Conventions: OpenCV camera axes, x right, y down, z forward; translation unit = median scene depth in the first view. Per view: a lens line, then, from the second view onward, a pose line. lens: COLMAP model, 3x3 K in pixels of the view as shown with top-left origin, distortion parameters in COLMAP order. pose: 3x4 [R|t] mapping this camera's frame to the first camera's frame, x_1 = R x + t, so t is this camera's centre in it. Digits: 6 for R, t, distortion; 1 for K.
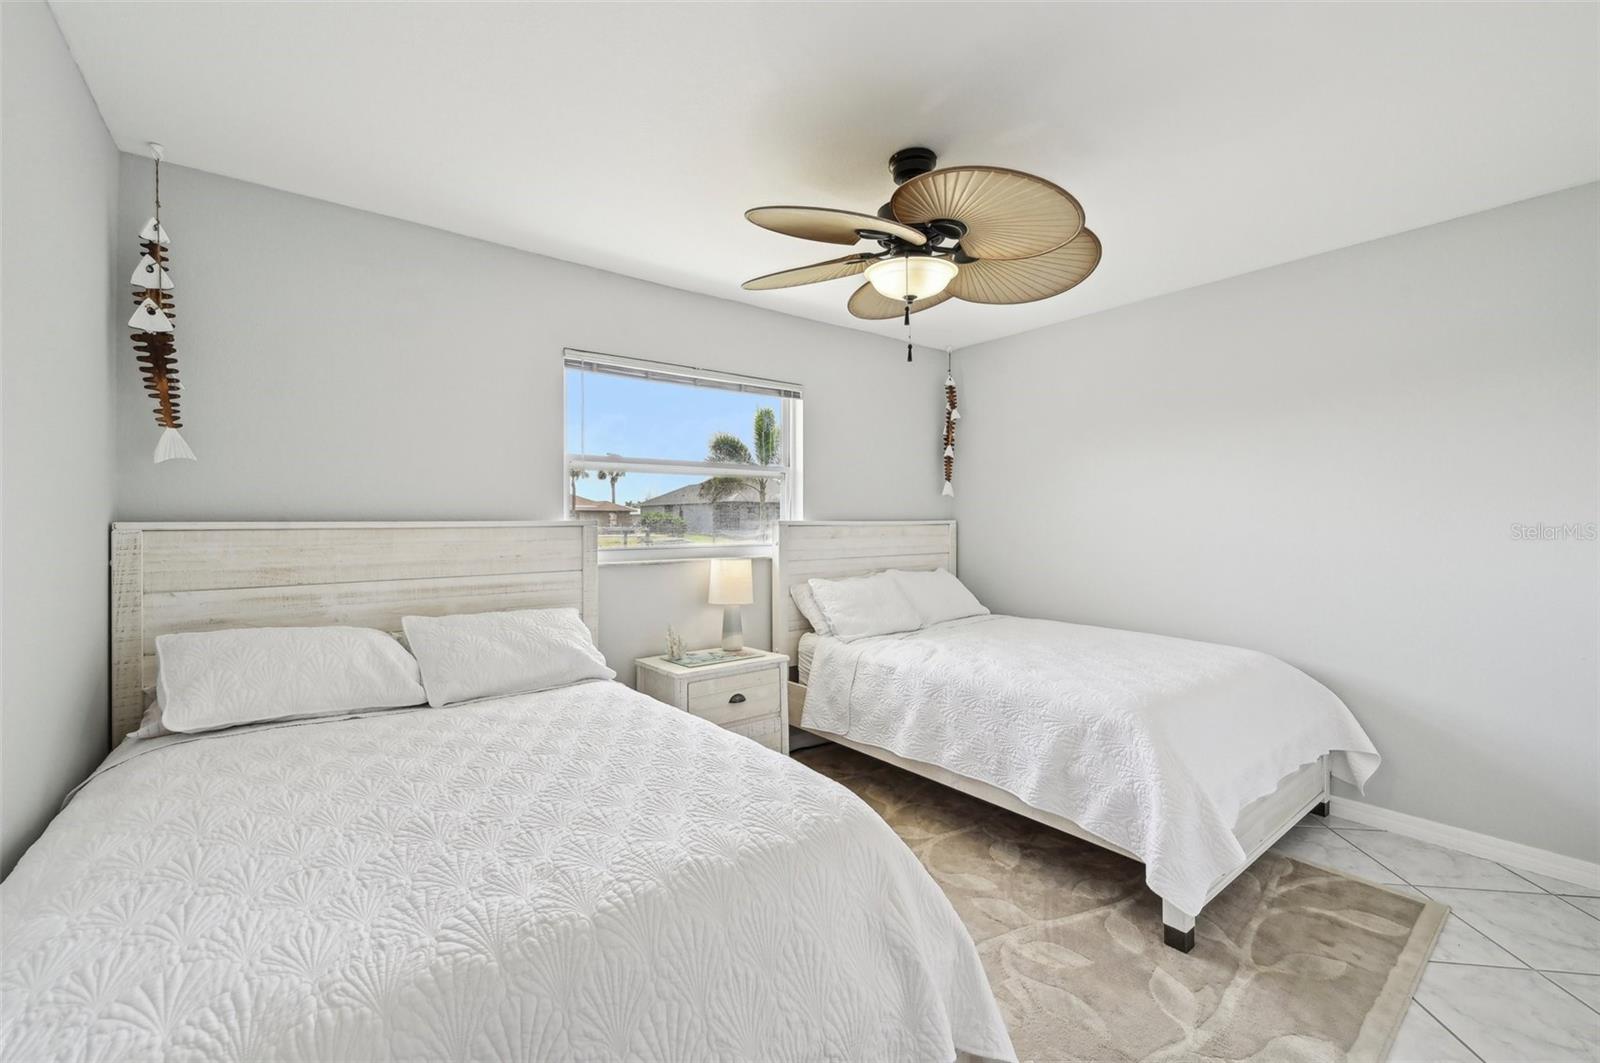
lens RADIAL K [[658.1, 0, 804.1], [0, 658.1, 522.9], [0, 0, 1]] dist [0.007225, -0.000369]
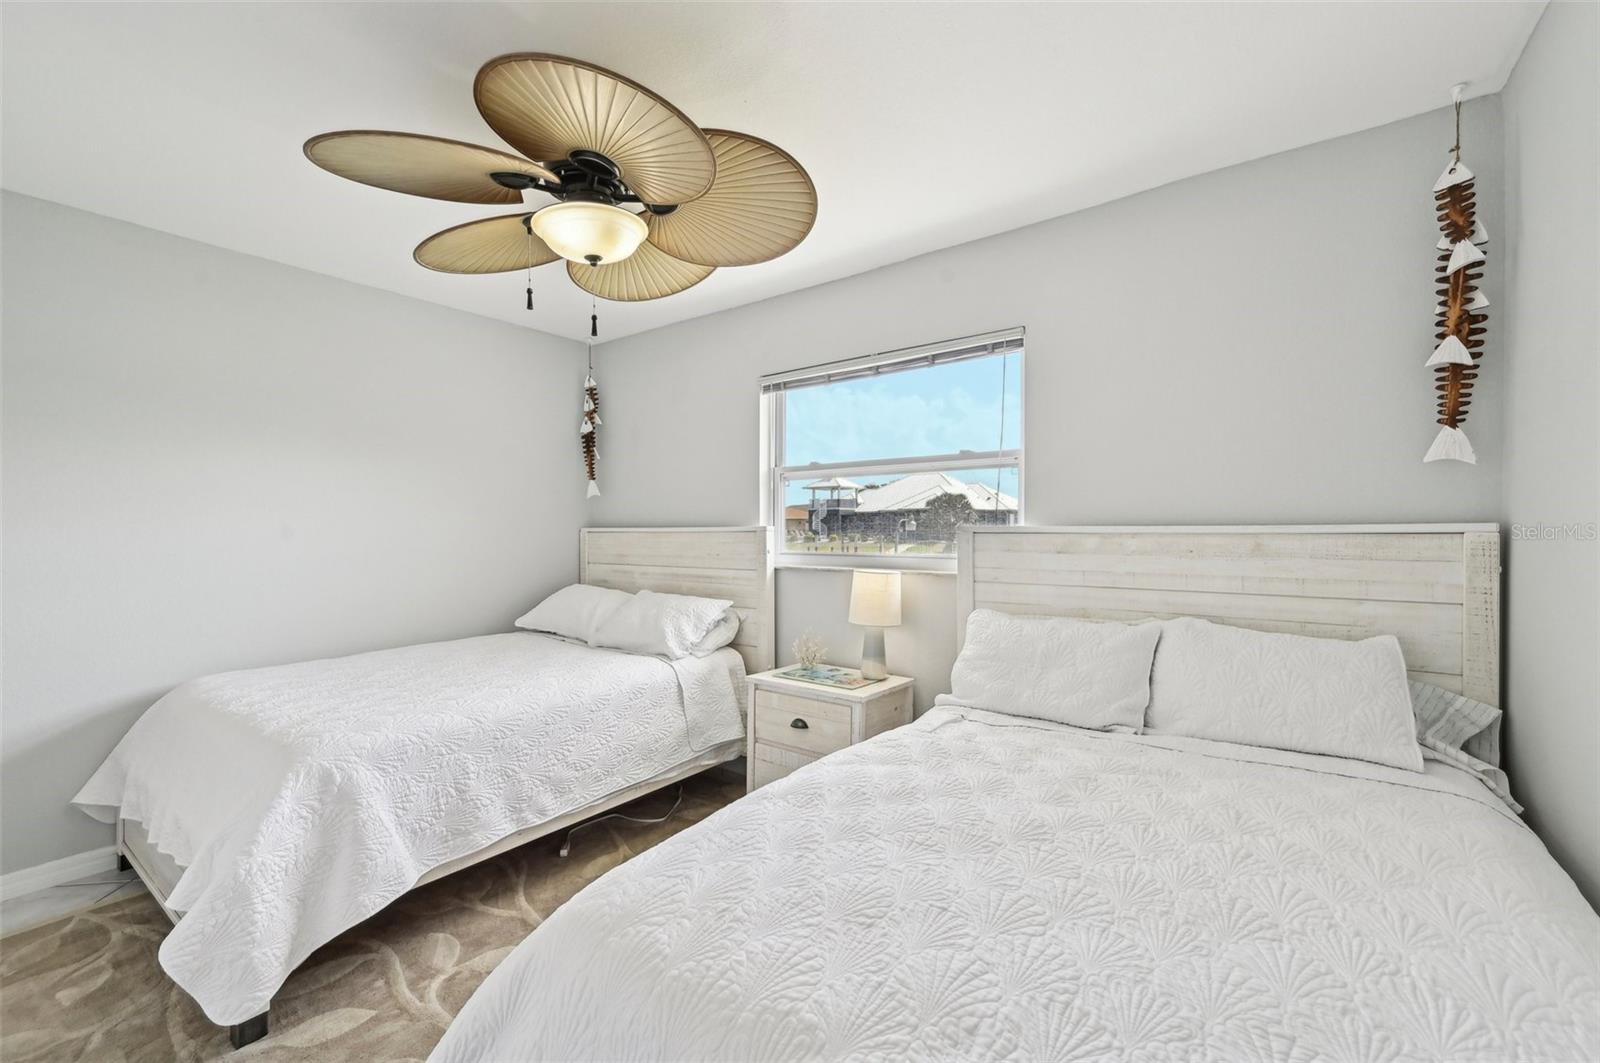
lens RADIAL K [[658.1, 0, 801.5], [0, 658.1, 536.0], [0, 0, 1]] dist [0.007225, -0.000369]
pose [[0.259315, 0.012410, -0.965713, 0.728504], [-0.000971, 0.999920, 0.012589, -0.001273], [0.965792, -0.002327, 0.259306, 0.730870]]
